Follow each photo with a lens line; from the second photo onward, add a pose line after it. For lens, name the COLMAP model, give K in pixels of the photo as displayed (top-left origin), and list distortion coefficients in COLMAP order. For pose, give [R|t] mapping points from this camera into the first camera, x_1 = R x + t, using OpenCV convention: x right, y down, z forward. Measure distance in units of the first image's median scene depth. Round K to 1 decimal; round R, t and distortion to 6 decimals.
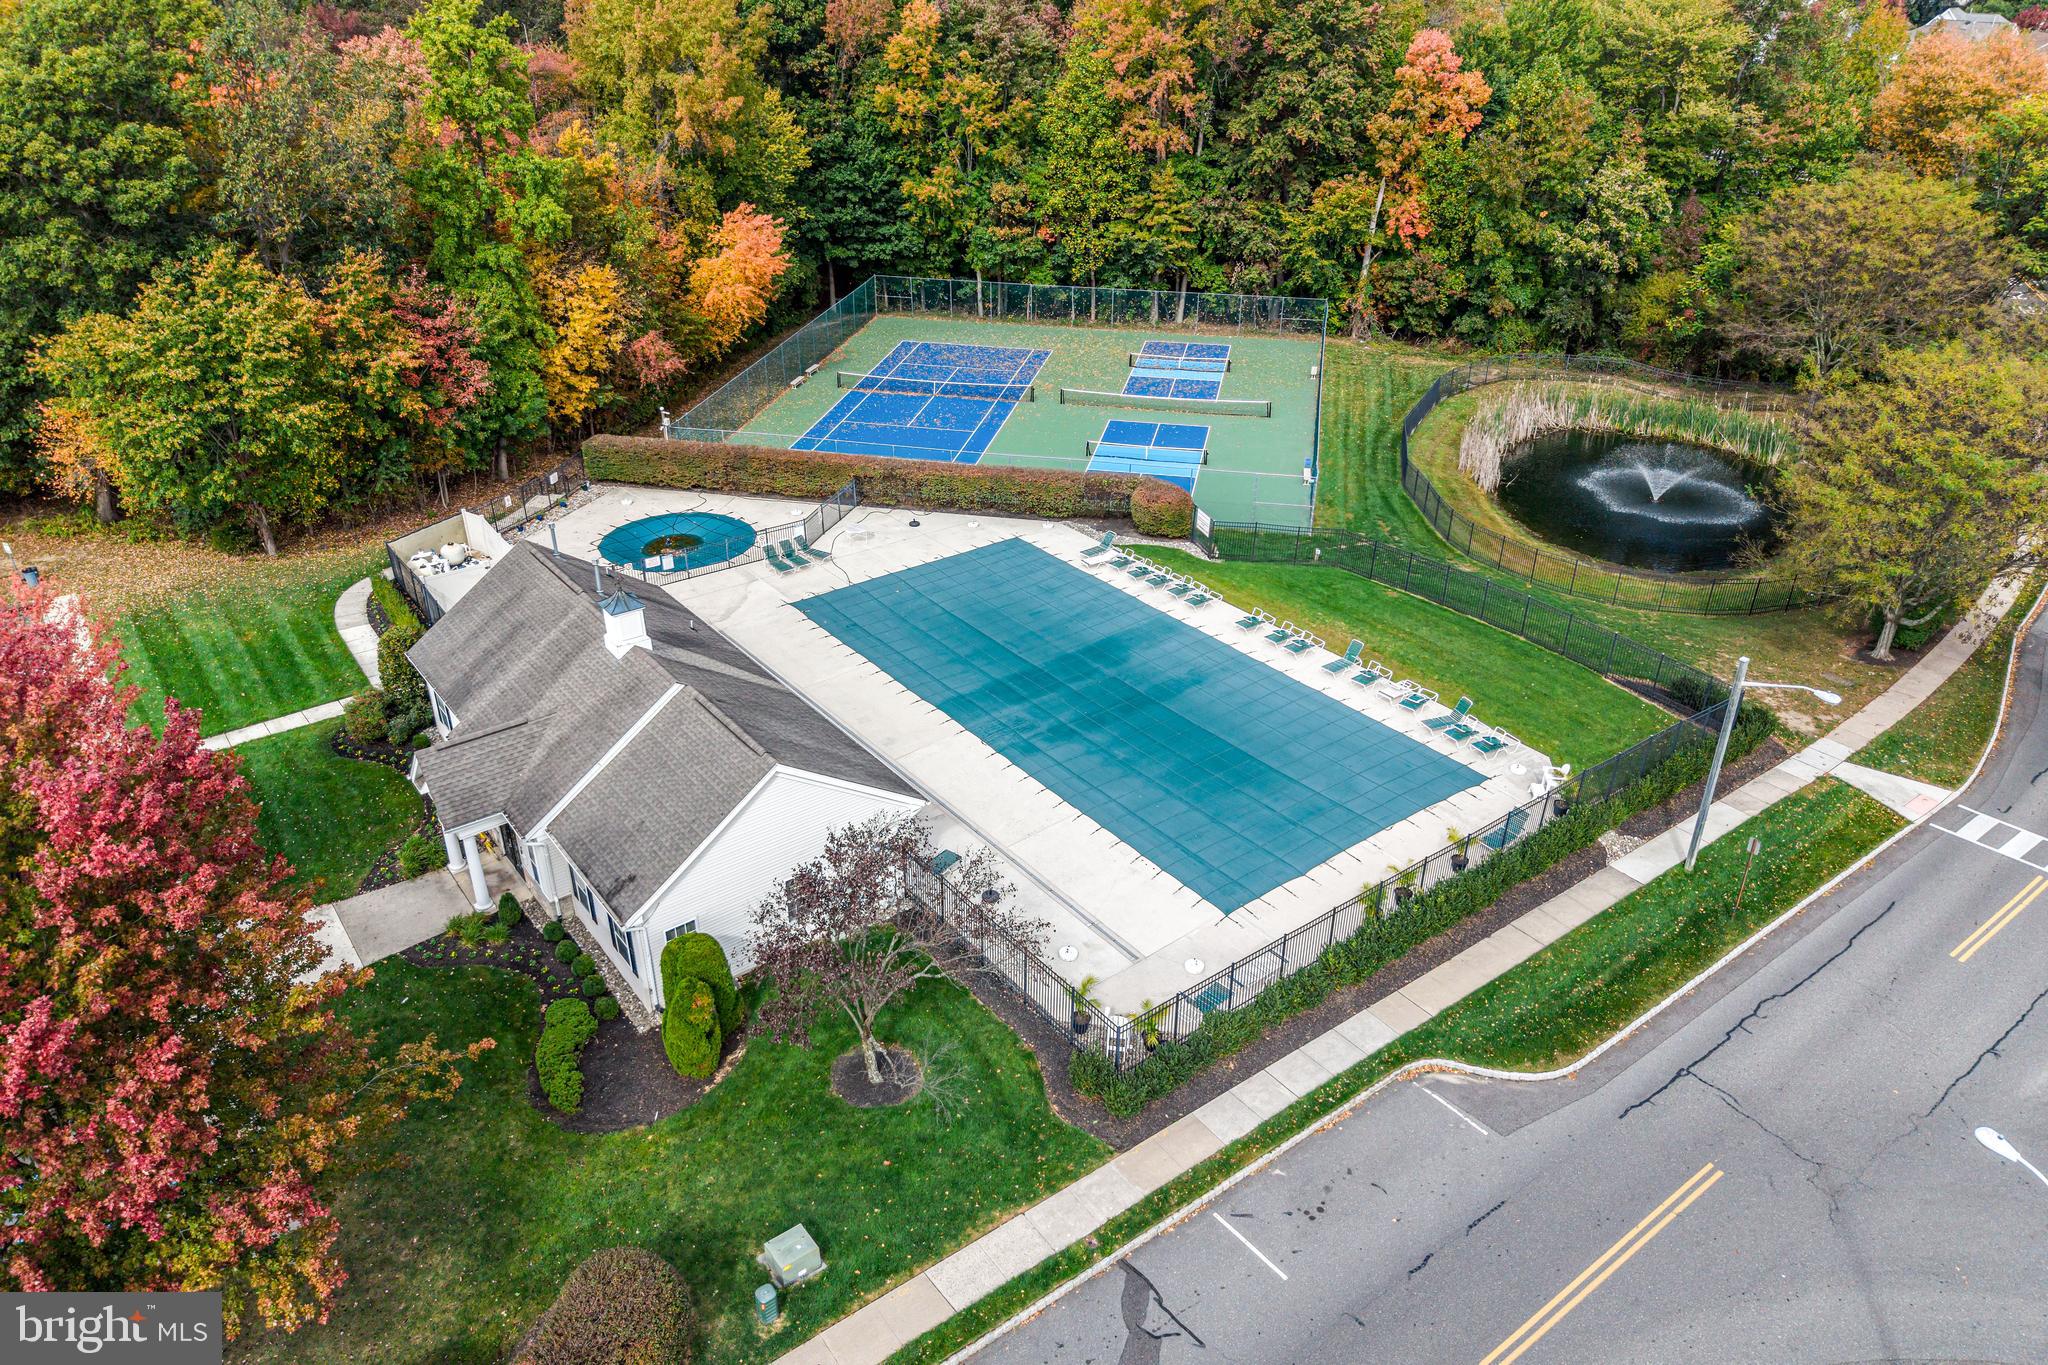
lens RADIAL K [[1378.3, 0, 990.5], [0, 1378.3, 686.0], [0, 0, 1]] dist [-0.000721, 0.007691]
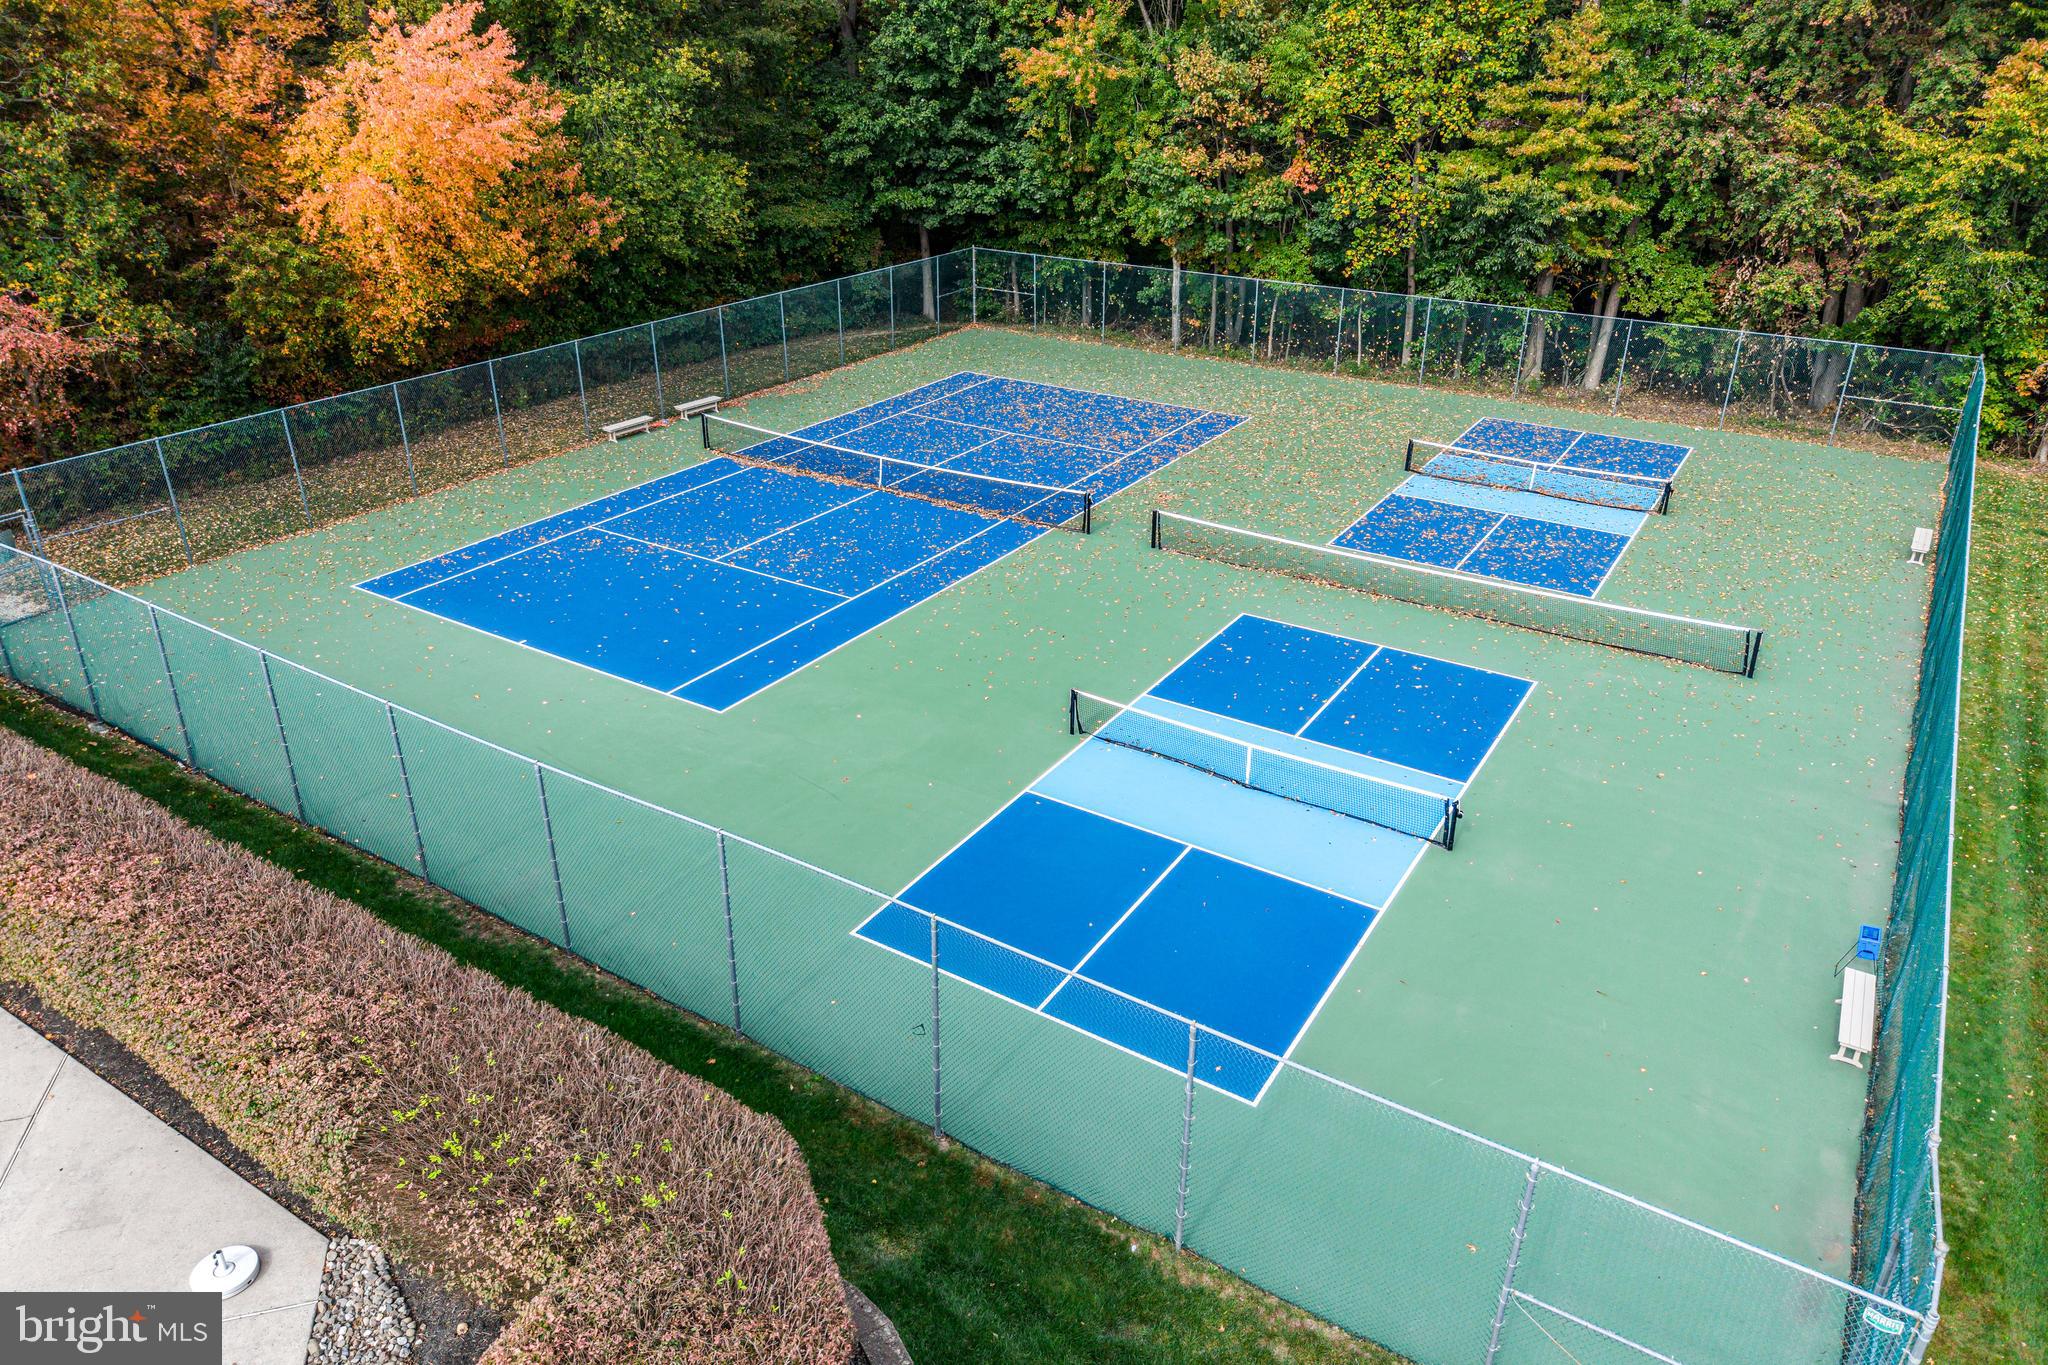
lens RADIAL K [[1378.3, 0, 990.5], [0, 1378.3, 686.0], [0, 0, 1]] dist [-0.000721, 0.007691]
pose [[0.934155, 0.158206, -0.319882, 0.124686], [-0.171541, 0.985081, -0.013754, -0.138428], [0.312934, 0.067721, 0.947357, 0.560518]]
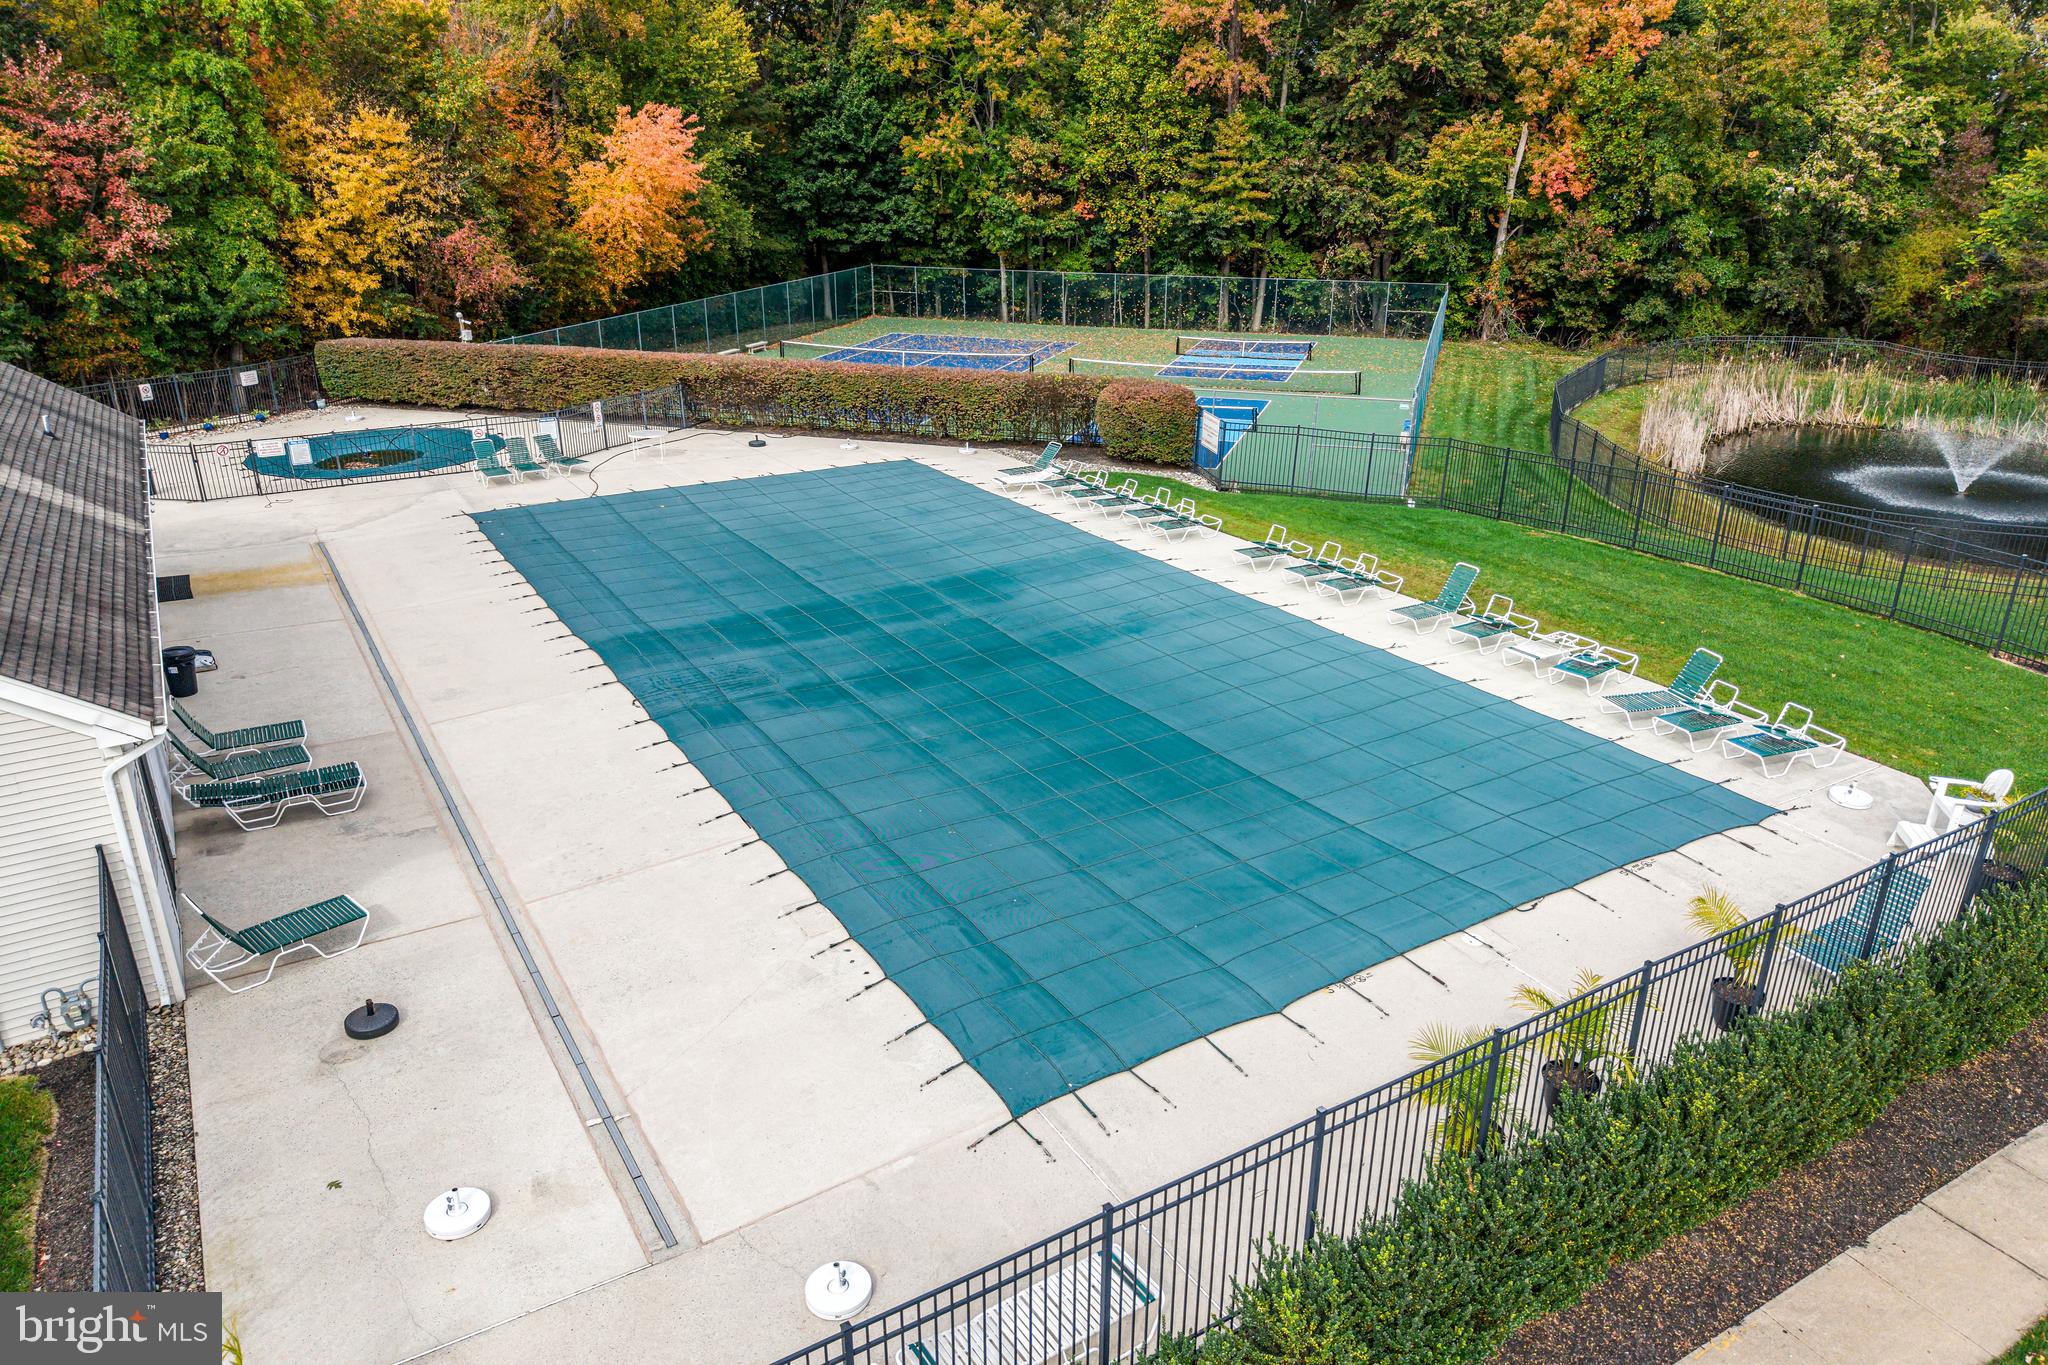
lens RADIAL K [[1378.3, 0, 990.5], [0, 1378.3, 686.0], [0, 0, 1]] dist [-0.000721, 0.007691]
pose [[0.994697, 0.037304, -0.095845, 0.076819], [-0.048805, 0.991501, -0.120601, 0.041863], [0.090531, 0.124639, 0.988063, 0.263022]]
